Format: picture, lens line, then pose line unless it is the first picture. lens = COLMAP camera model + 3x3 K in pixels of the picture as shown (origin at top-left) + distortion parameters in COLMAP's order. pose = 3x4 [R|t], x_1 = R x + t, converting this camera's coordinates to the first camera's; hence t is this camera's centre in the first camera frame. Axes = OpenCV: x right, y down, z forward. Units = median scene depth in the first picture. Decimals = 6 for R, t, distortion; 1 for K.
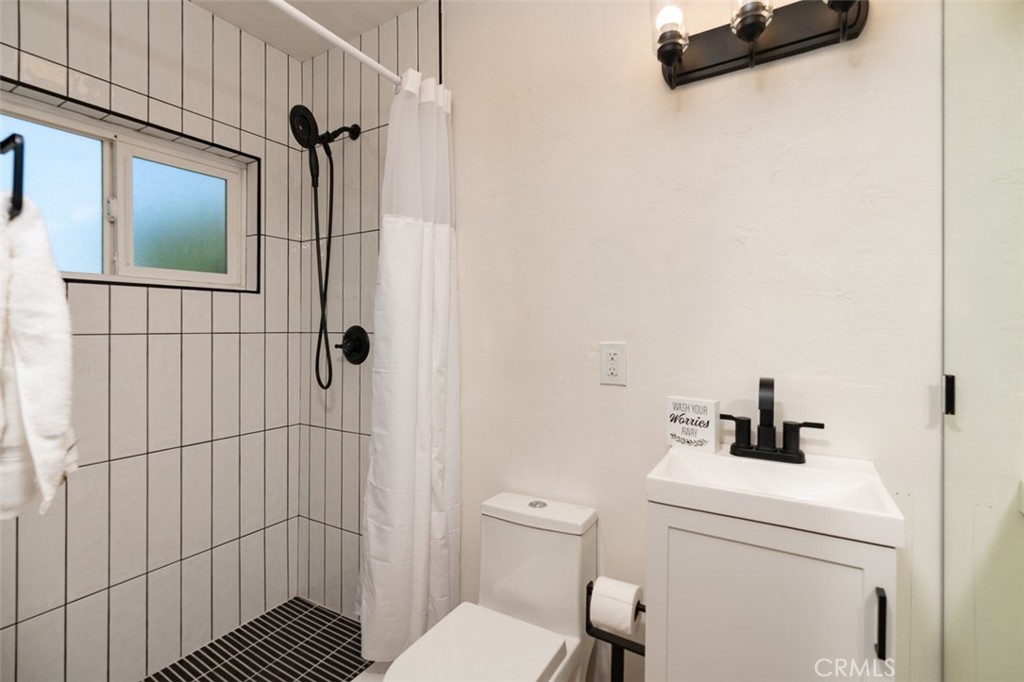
lens RADIAL K [[466.0, 0, 507.7], [0, 466.0, 331.9], [0, 0, 1]] dist [-0.001832, 0.001464]
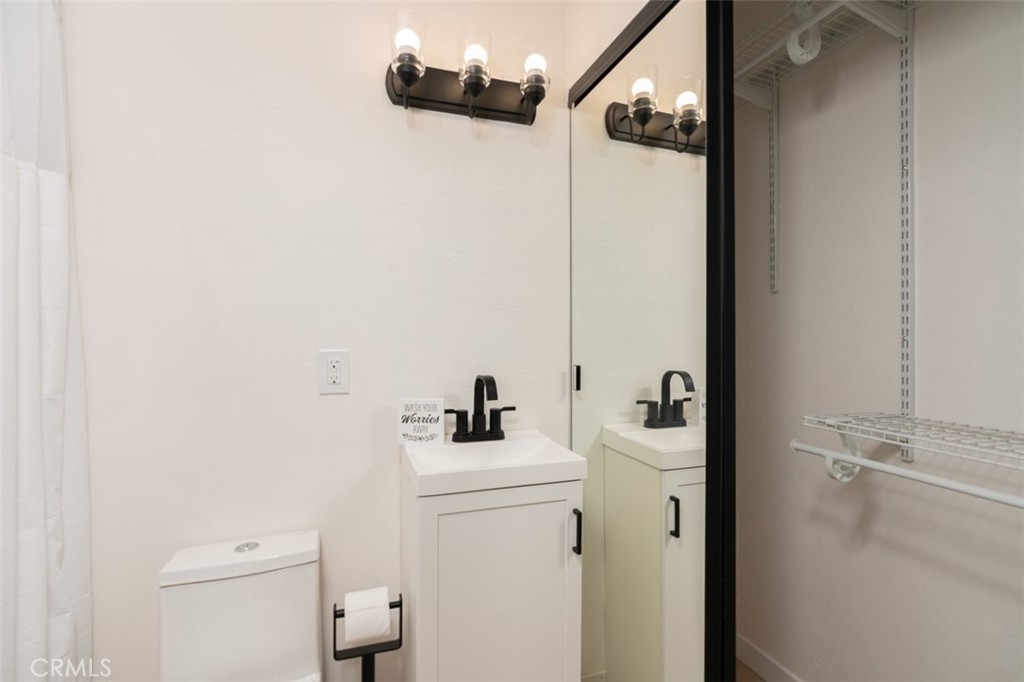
lens RADIAL K [[466.0, 0, 509.6], [0, 466.0, 345.9], [0, 0, 1]] dist [-0.001832, 0.001464]
pose [[0.640233, -0.015124, 0.768032, -0.319881], [0.001190, 0.999825, 0.018696, -0.002144], [-0.768180, -0.011055, 0.640139, 0.138993]]
